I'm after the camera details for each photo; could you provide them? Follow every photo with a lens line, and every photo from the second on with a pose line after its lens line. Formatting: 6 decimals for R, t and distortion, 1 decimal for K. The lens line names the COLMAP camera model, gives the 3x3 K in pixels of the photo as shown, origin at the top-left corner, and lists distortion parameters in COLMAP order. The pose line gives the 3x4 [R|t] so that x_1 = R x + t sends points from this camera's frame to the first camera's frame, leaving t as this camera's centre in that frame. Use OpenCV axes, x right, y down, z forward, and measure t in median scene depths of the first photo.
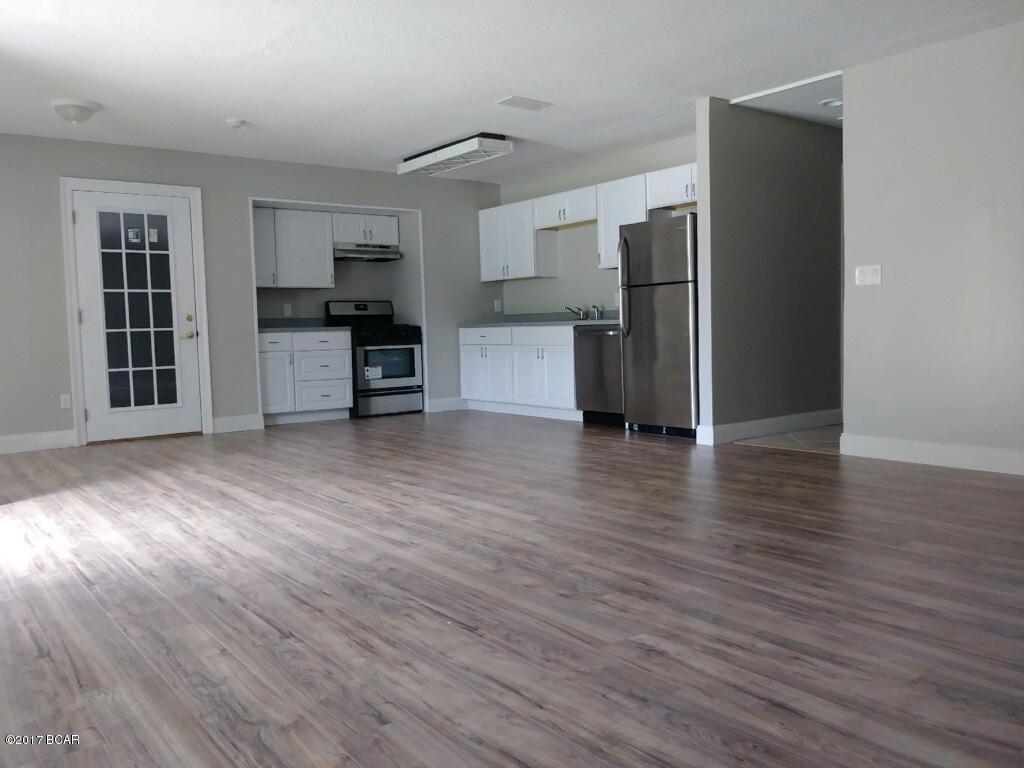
lens RADIAL K [[826.9, 0, 518.5], [0, 826.9, 386.5], [0, 0, 1]] dist [0.028759, -0.067814]
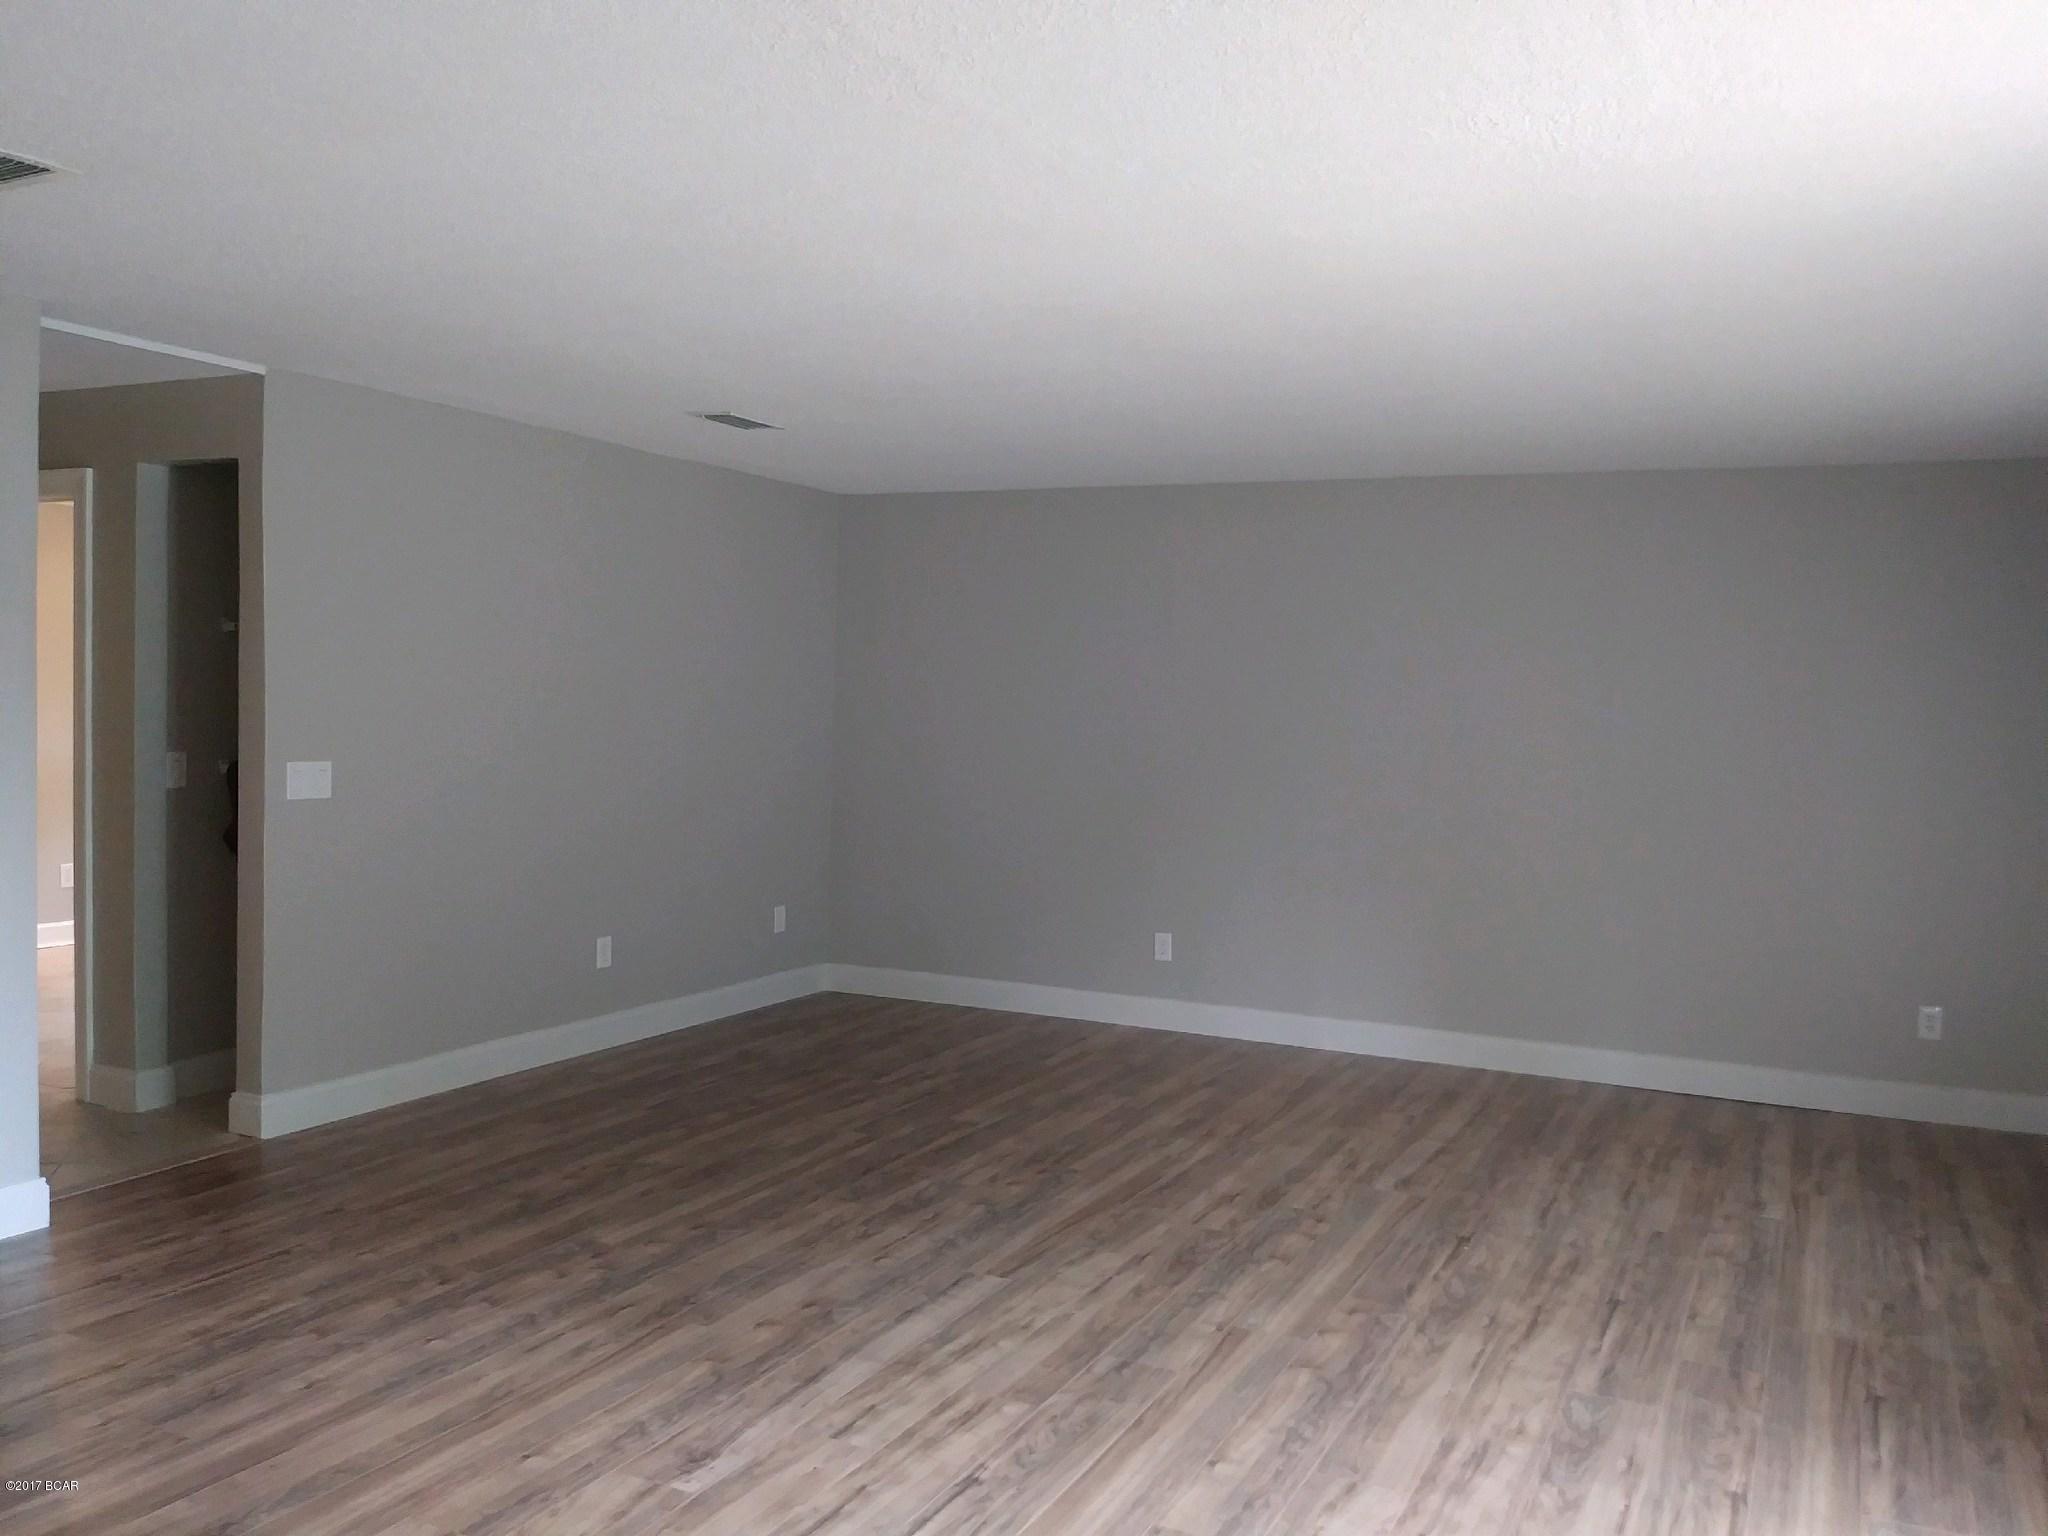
lens RADIAL K [[1653.8, 0, 1037.1], [0, 1653.8, 773.1], [0, 0, 1]] dist [0.028759, -0.067814]
pose [[-0.439001, -0.027816, 0.898056, -1.427700], [0.053171, 0.996965, 0.056871, -0.347158], [-0.896912, 0.072717, -0.436190, 2.078490]]
